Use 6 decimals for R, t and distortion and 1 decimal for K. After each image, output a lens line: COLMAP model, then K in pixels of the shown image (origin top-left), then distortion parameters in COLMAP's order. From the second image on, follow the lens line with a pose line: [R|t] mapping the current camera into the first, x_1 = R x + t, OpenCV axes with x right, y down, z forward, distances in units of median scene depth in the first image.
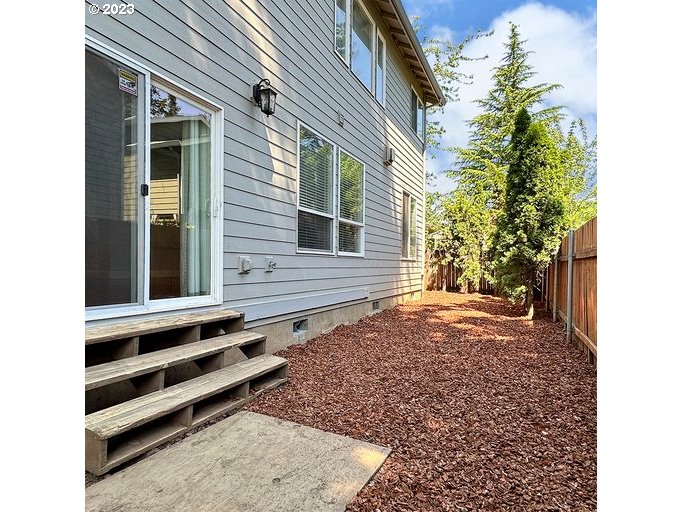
lens RADIAL K [[408.1, 0, 350.7], [0, 408.1, 259.0], [0, 0, 1]] dist [0.000423, -0.000482]
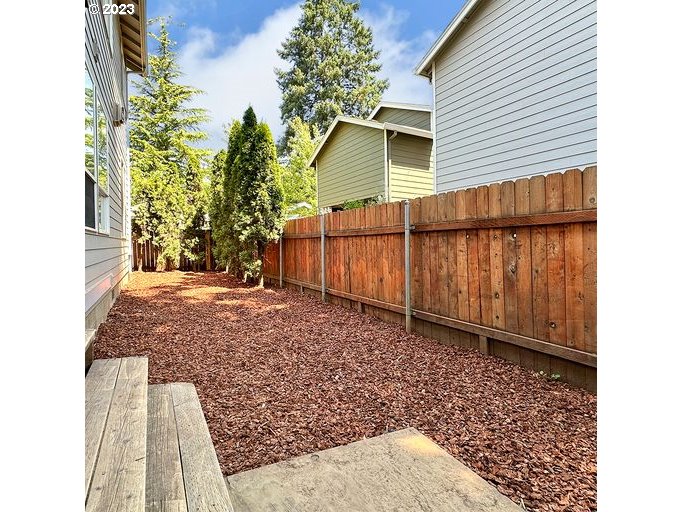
lens RADIAL K [[350.5, 0, 340.6], [0, 350.5, 236.2], [0, 0, 1]] dist [-0.003317, -0.000358]
pose [[0.590834, -0.000963, 0.806793, -0.236911], [0.003849, 0.999991, -0.001625, 0.000579], [-0.806784, 0.004066, 0.590832, 0.218305]]
